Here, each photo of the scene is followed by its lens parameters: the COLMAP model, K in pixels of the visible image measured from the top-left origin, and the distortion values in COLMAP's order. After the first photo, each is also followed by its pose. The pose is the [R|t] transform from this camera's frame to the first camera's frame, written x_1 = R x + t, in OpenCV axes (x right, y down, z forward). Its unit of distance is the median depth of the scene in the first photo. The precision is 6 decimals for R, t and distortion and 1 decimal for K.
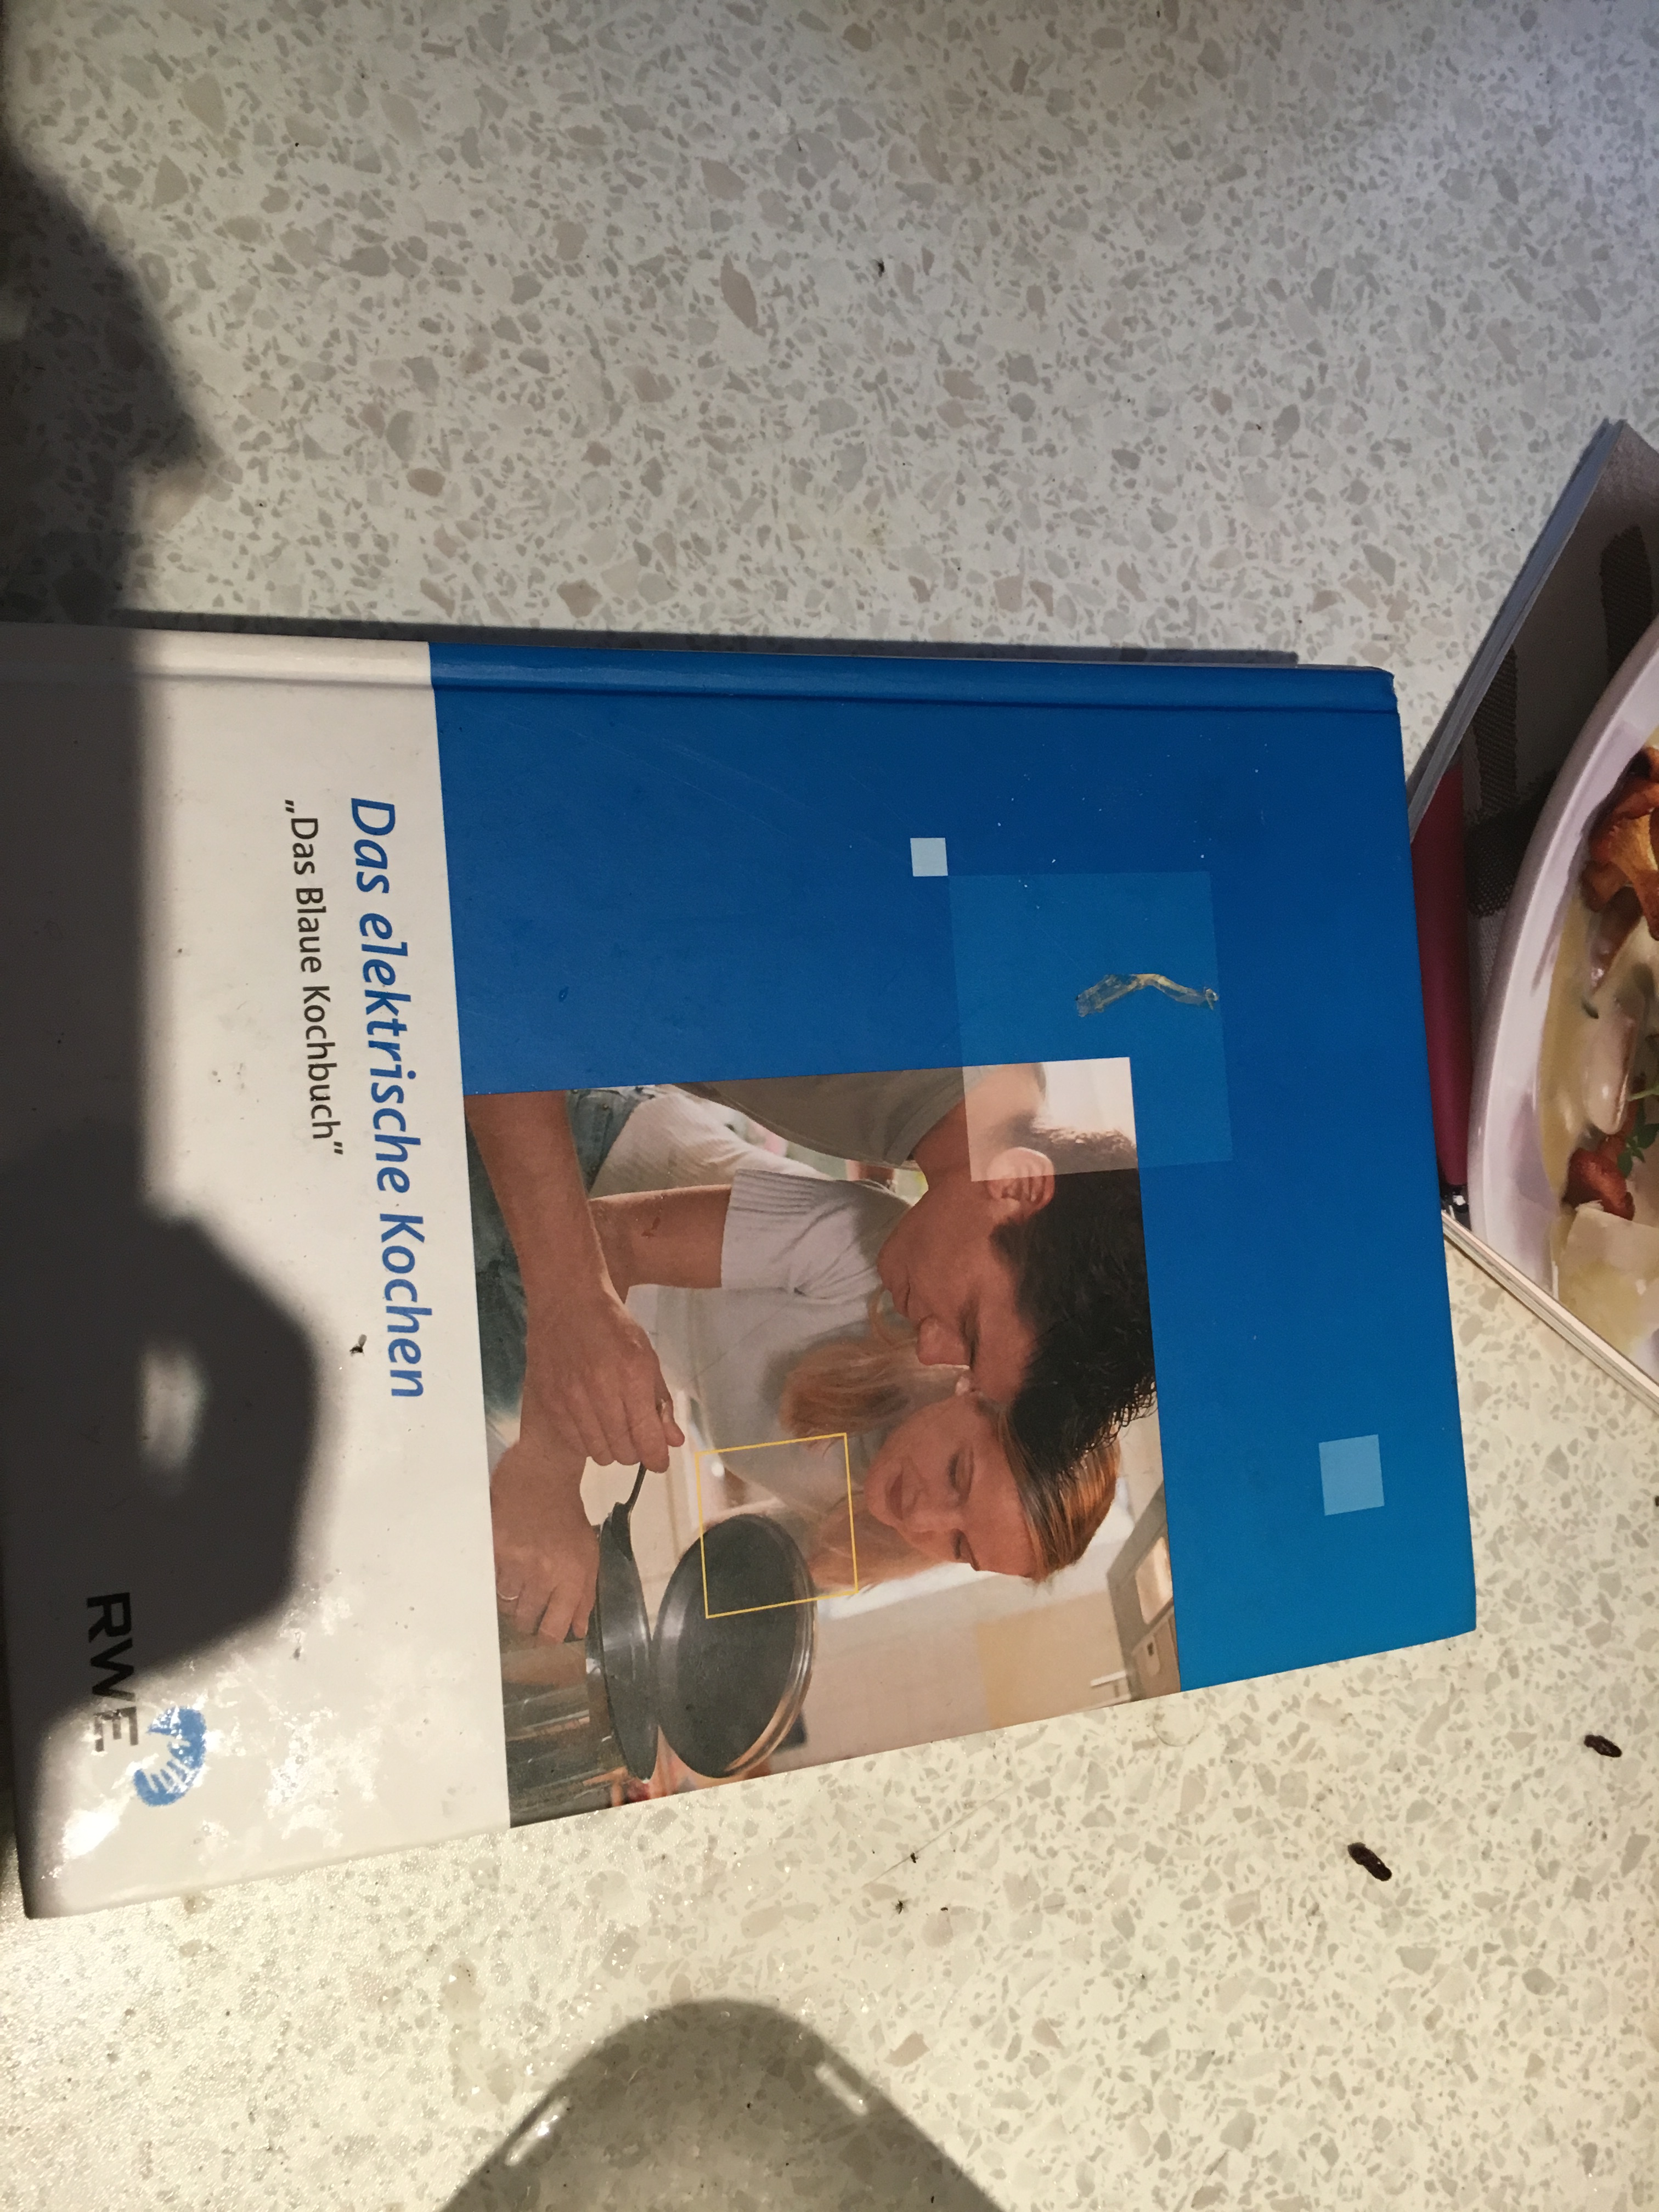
lens RADIAL K [[1870.1, 0, 829.5], [0, 1870.1, 1106.0], [0, 0, 1]] dist [0.082781, -0.124849]
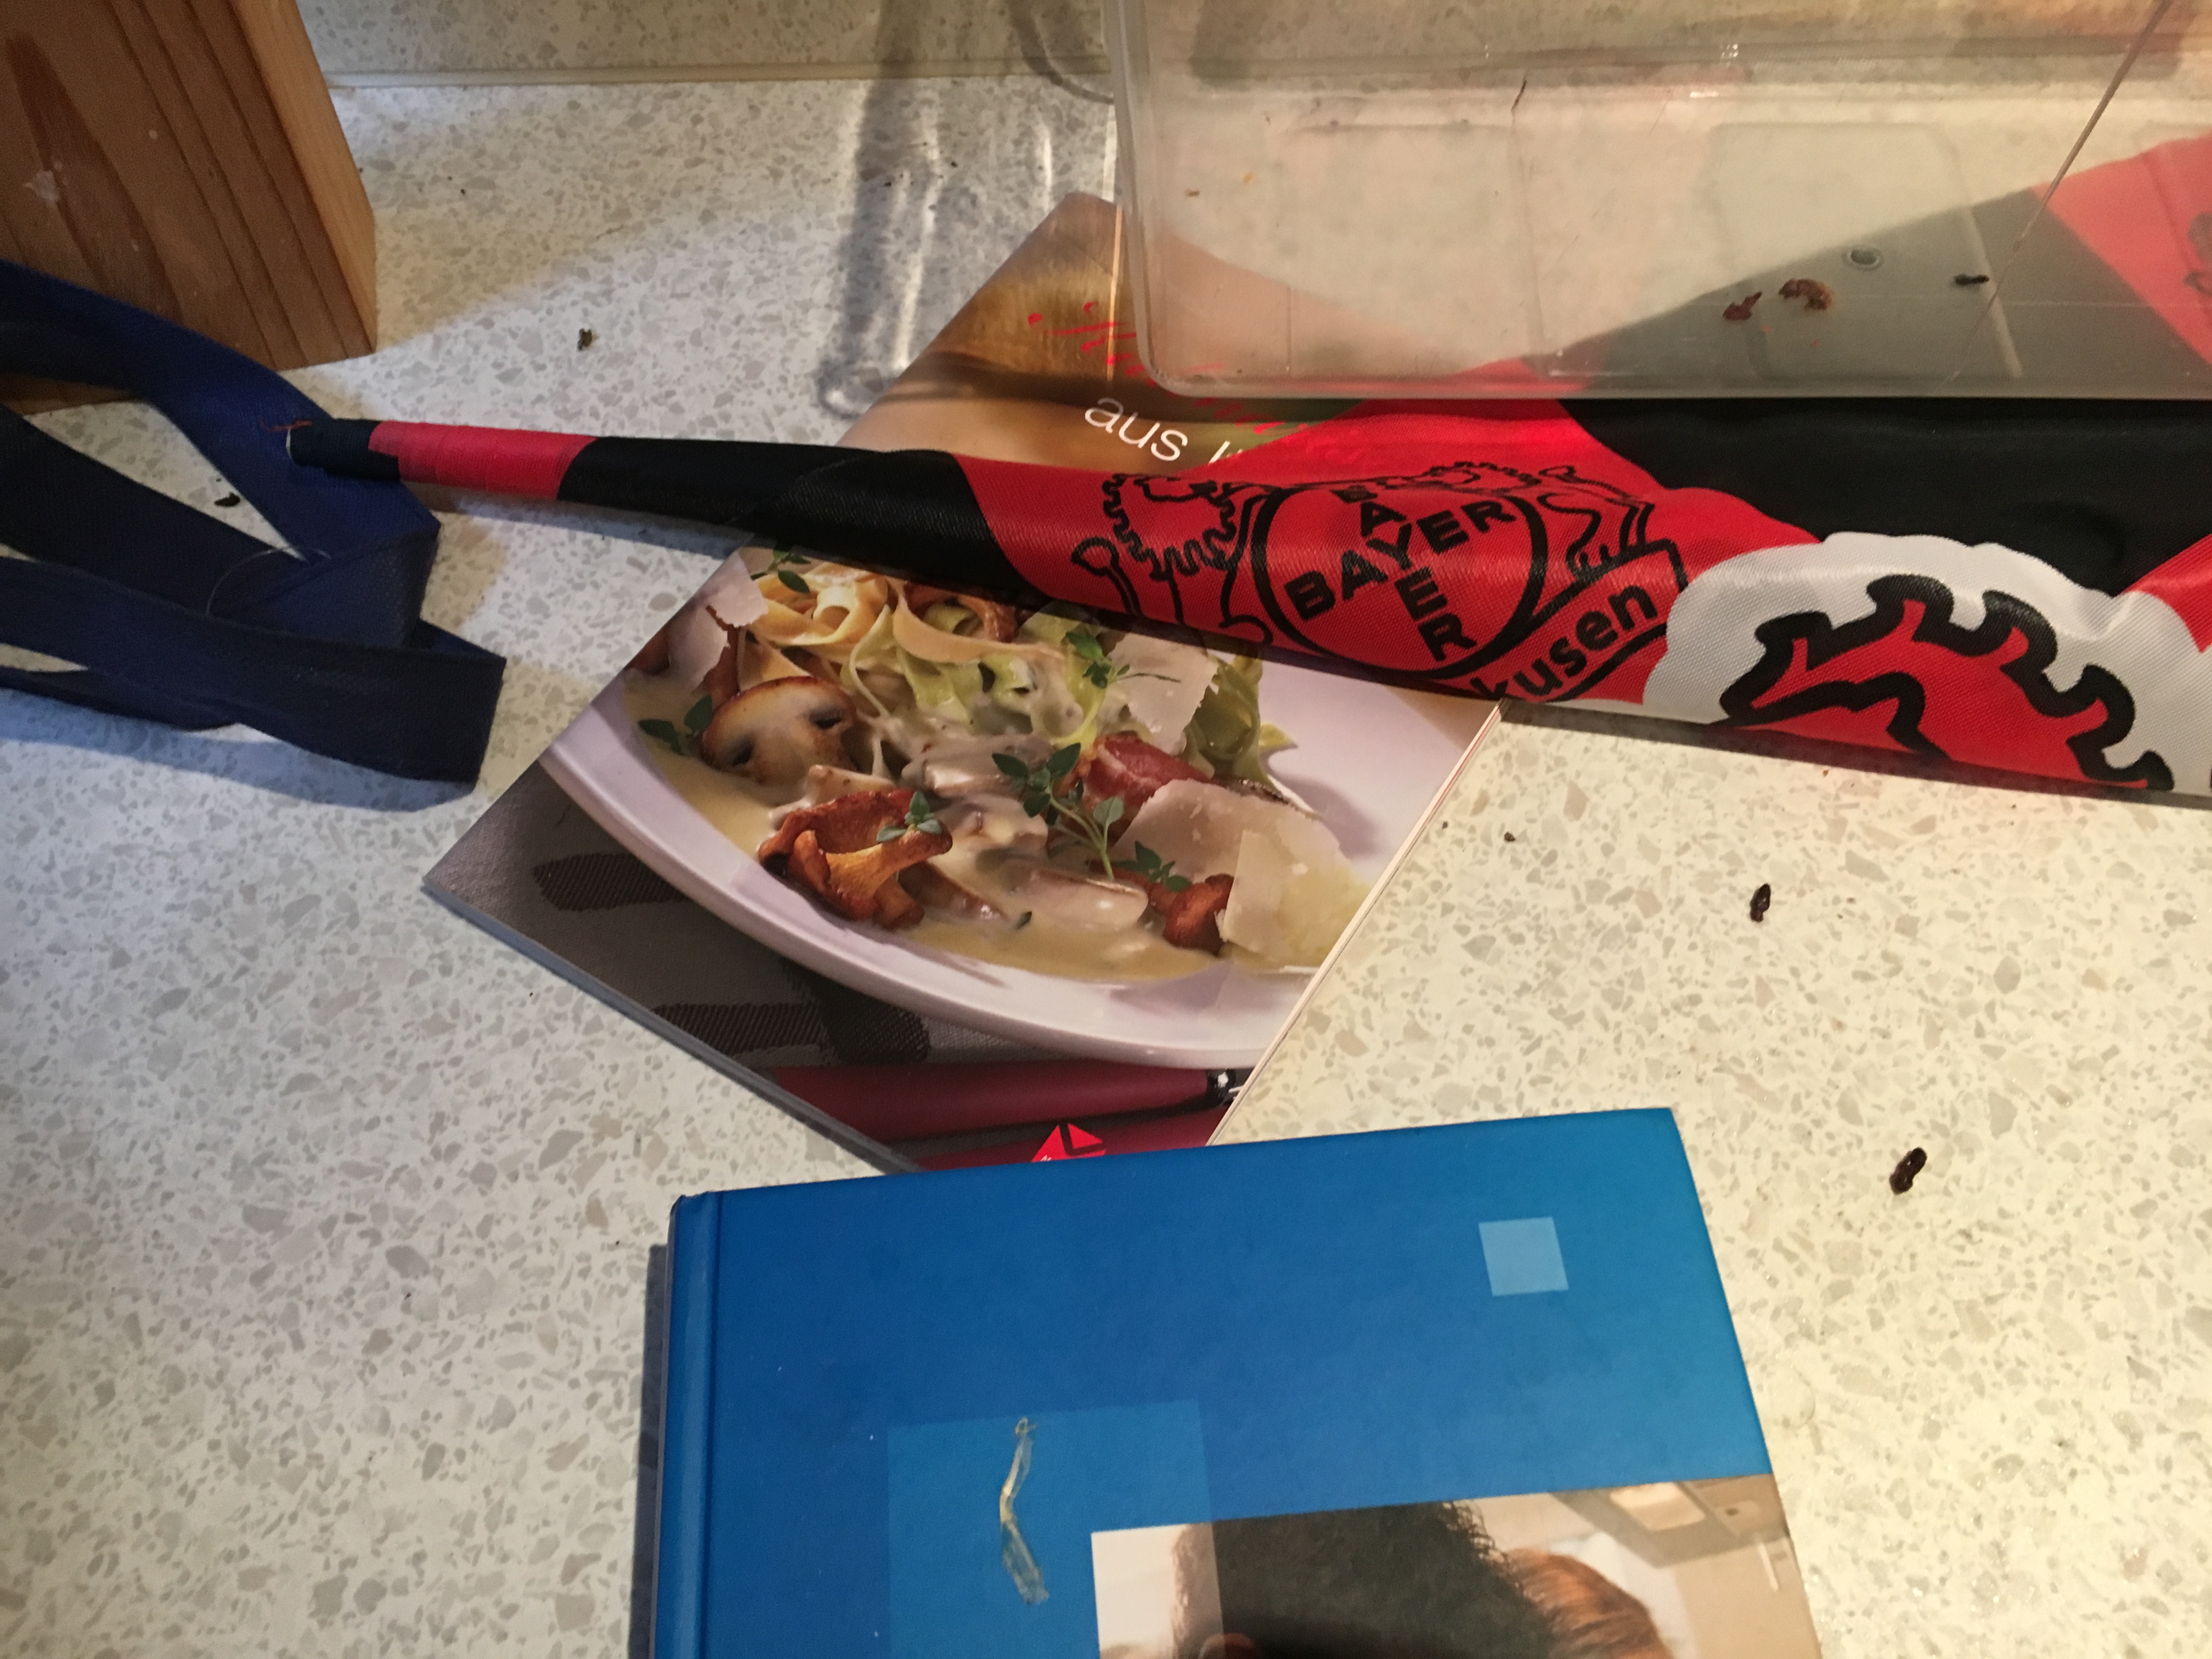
lens RADIAL K [[1870.1, 0, 1106.0], [0, 1870.1, 829.5], [0, 0, 1]] dist [0.082781, -0.124849]
pose [[-0.015632, -0.982089, 0.187770, 0.273375], [0.999691, -0.011717, 0.021941, -0.029403], [-0.019348, 0.188055, 0.981968, 0.024299]]
